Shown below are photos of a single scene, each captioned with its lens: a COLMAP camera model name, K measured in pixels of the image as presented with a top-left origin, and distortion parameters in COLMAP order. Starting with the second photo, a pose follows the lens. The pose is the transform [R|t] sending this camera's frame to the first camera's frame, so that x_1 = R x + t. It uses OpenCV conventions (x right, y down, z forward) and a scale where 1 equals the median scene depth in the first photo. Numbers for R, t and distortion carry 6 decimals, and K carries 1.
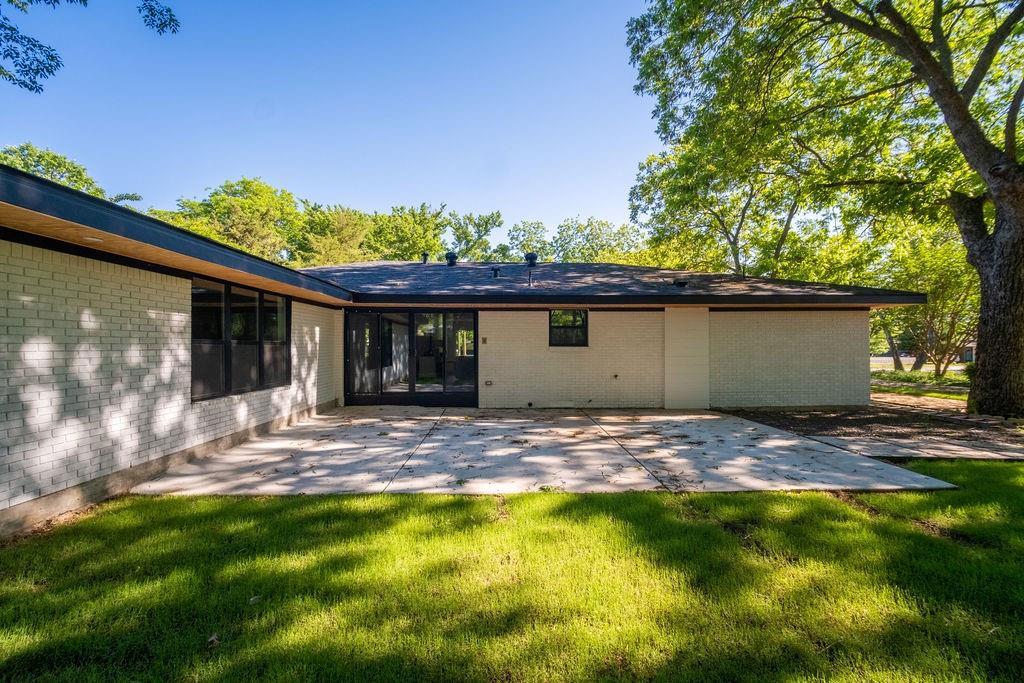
lens RADIAL K [[416.8, 0, 505.4], [0, 416.8, 340.4], [0, 0, 1]] dist [-0.000547, 0.000113]
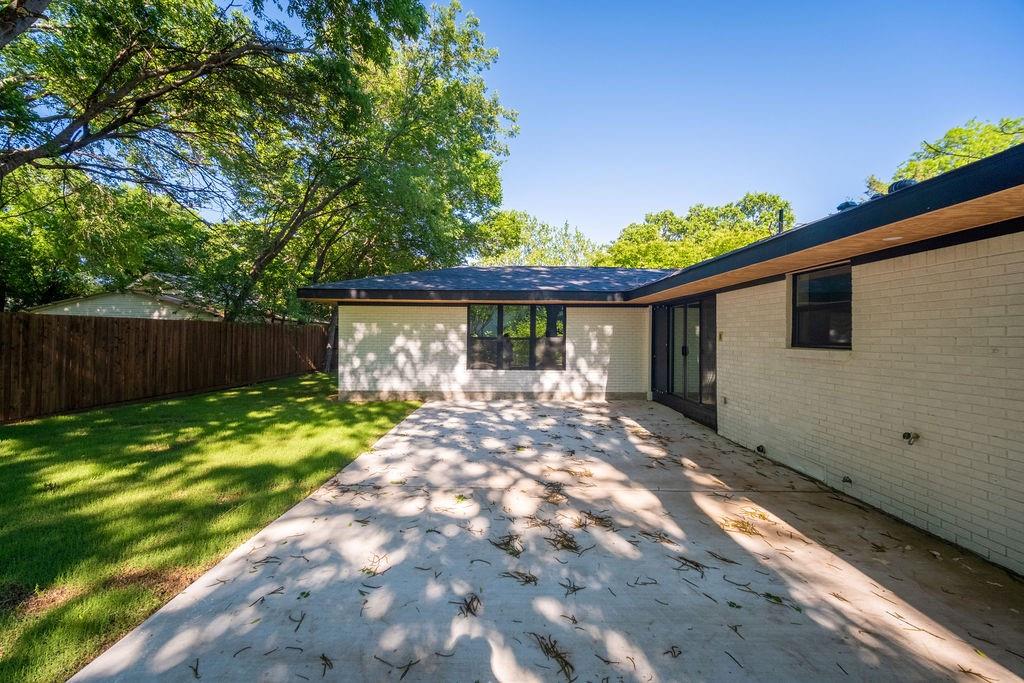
lens RADIAL K [[413.4, 0, 491.6], [0, 413.4, 338.5], [0, 0, 1]] dist [-0.001725, -0.000059]
pose [[-0.041137, -0.004221, -0.999145, 0.626249], [0.001021, 0.999990, -0.004267, 0.005185], [0.999153, -0.001196, -0.041133, 0.657946]]
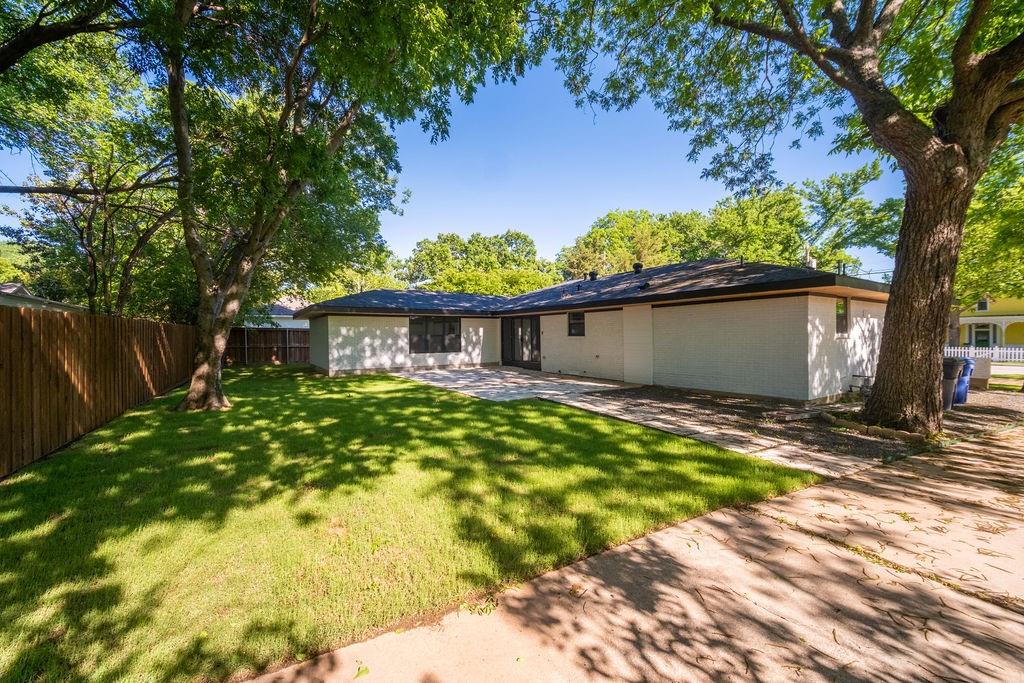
lens RADIAL K [[416.8, 0, 505.4], [0, 416.8, 340.4], [0, 0, 1]] dist [-0.000547, 0.000113]
pose [[0.519537, 0.001849, -0.854446, 1.337742], [0.023997, 0.999572, 0.016755, -0.003186], [0.854111, -0.029209, 0.519270, -0.026772]]
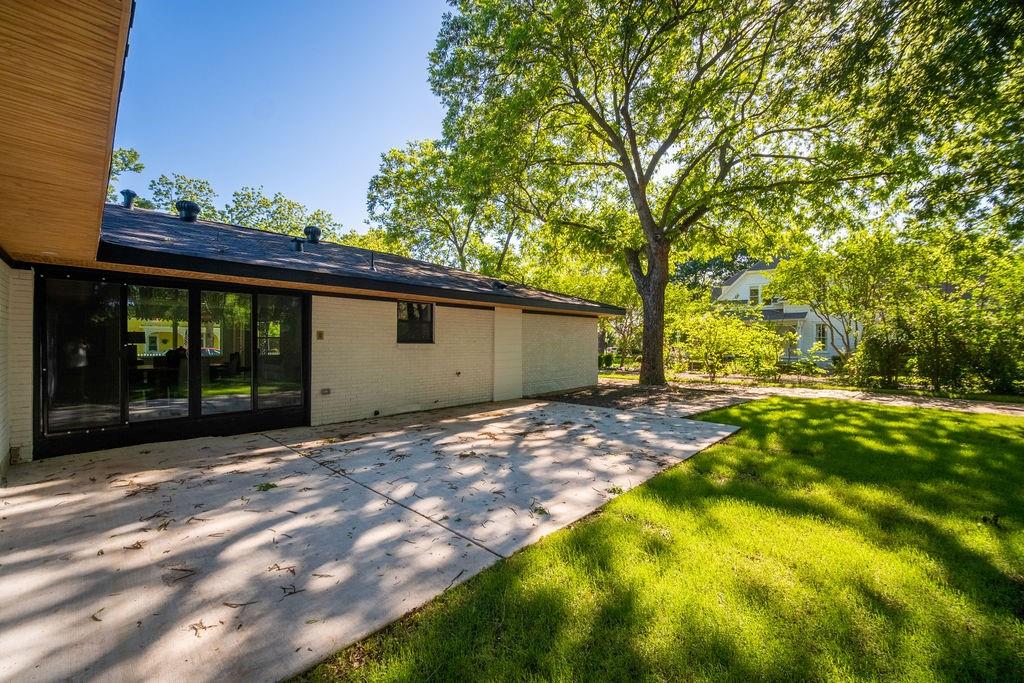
lens RADIAL K [[414.0, 0, 515.9], [0, 414.0, 342.9], [0, 0, 1]] dist [-0.007658, 0.000051]
pose [[0.685102, 0.002176, 0.728444, -0.351434], [-0.013483, 0.999862, 0.009693, 0.002318], [-0.728322, -0.016463, 0.685037, 0.234948]]
